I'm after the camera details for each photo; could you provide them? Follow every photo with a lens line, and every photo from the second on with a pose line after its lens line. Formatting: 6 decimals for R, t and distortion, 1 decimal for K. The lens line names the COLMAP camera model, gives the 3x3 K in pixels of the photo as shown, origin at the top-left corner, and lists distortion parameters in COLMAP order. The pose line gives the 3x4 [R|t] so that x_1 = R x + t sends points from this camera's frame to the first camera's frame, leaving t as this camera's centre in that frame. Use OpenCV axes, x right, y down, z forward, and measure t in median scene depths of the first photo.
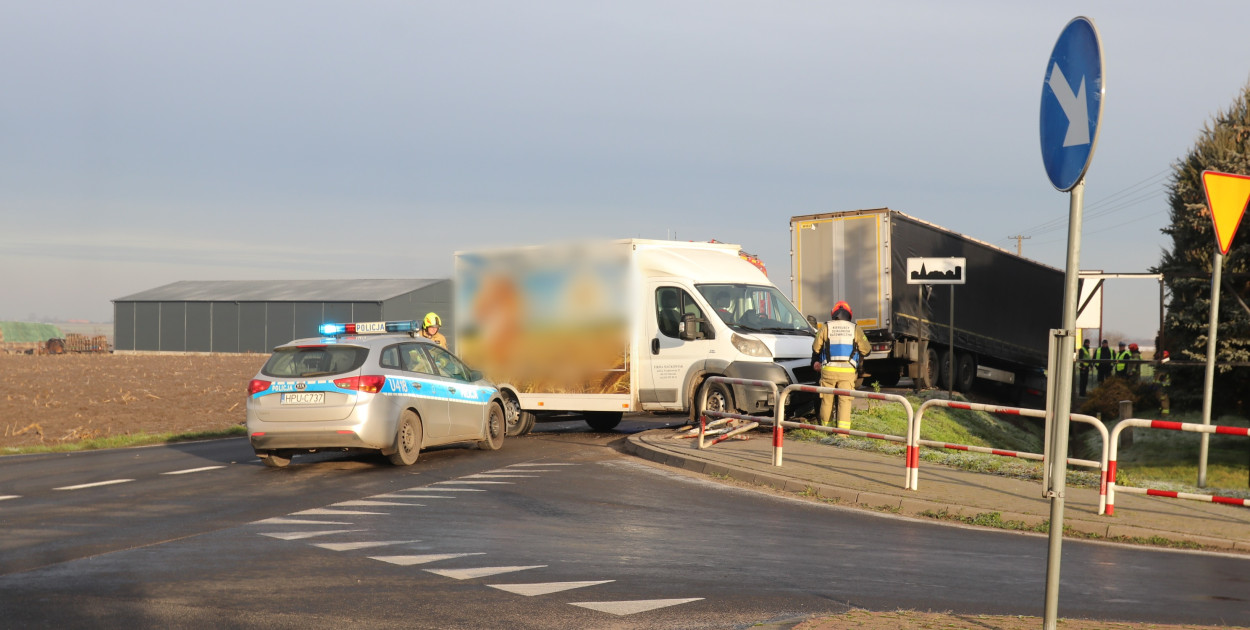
lens RADIAL K [[1853.9, 0, 625.0], [0, 1853.9, 315.0], [0, 0, 1]] dist [-0.007869, -0.020731]
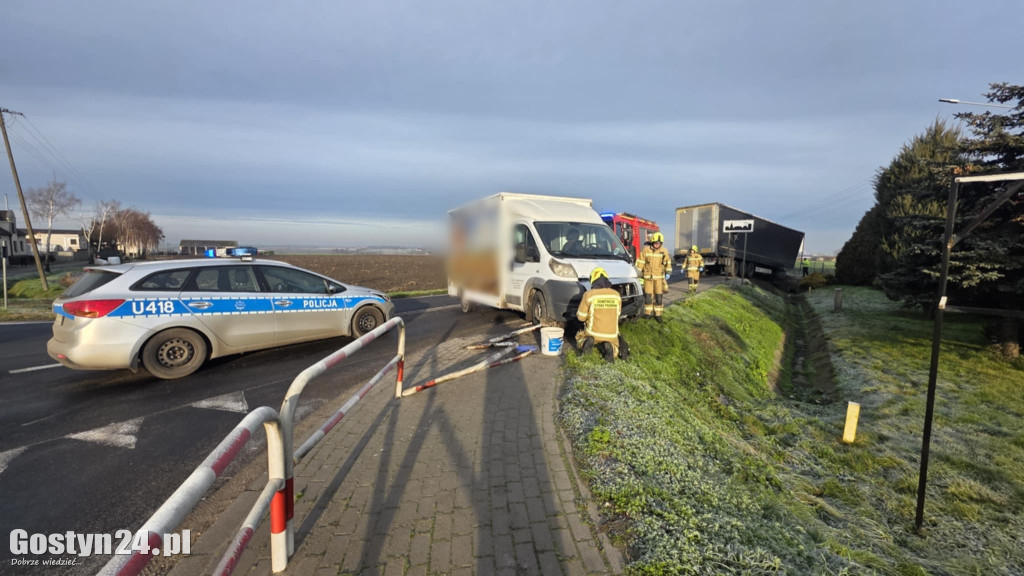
lens RADIAL K [[409.1, 0, 512.0], [0, 409.1, 288.0], [0, 0, 1]] dist [0.000399, -0.000406]
pose [[0.941406, 0.035046, -0.335448, 0.124290], [-0.002082, 0.995172, 0.098129, 0.002613], [0.337268, -0.091681, 0.936934, 0.692143]]
